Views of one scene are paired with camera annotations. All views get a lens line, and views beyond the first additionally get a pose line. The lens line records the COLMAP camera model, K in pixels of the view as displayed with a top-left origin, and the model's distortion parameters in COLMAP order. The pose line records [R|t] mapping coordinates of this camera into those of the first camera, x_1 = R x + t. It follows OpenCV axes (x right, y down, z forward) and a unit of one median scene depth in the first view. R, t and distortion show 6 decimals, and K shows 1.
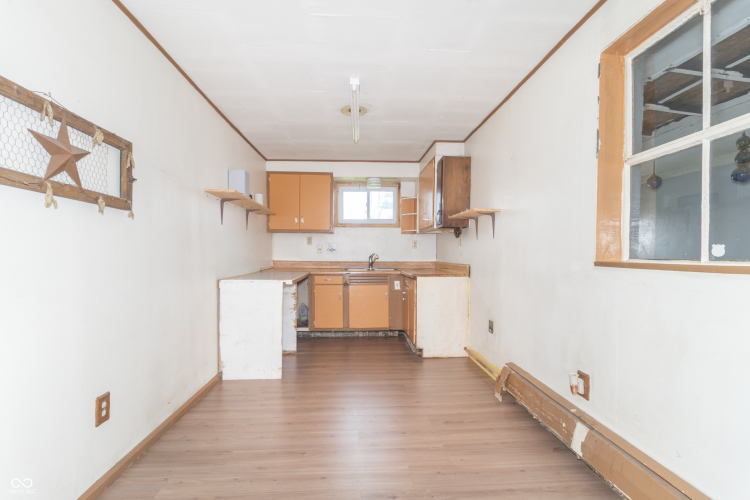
lens RADIAL K [[346.5, 0, 379.3], [0, 346.5, 261.8], [0, 0, 1]] dist [-0.000452, -0.000002]
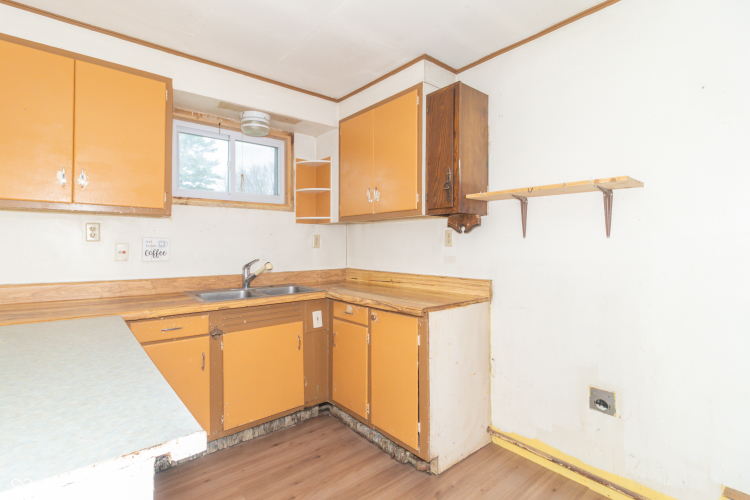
lens RADIAL K [[362.1, 0, 386.9], [0, 362.1, 244.4], [0, 0, 1]] dist [0.002783, 0.000338]
pose [[0.812267, -0.002935, 0.583279, -0.184859], [0.019992, 0.999540, -0.022811, -0.032149], [-0.582944, 0.030190, 0.811952, 0.483673]]
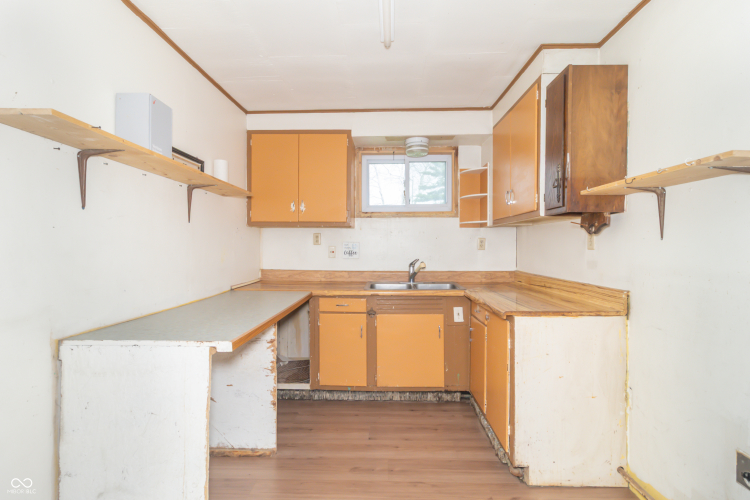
lens RADIAL K [[358.5, 0, 375.0], [0, 358.5, 250.0], [0, 0, 1]] dist [0.001109, 0.000408]
pose [[0.994440, -0.001669, -0.105291, -0.024766], [-0.000336, 0.999819, -0.019018, -0.030200], [0.105303, 0.018947, 0.994260, 0.377302]]
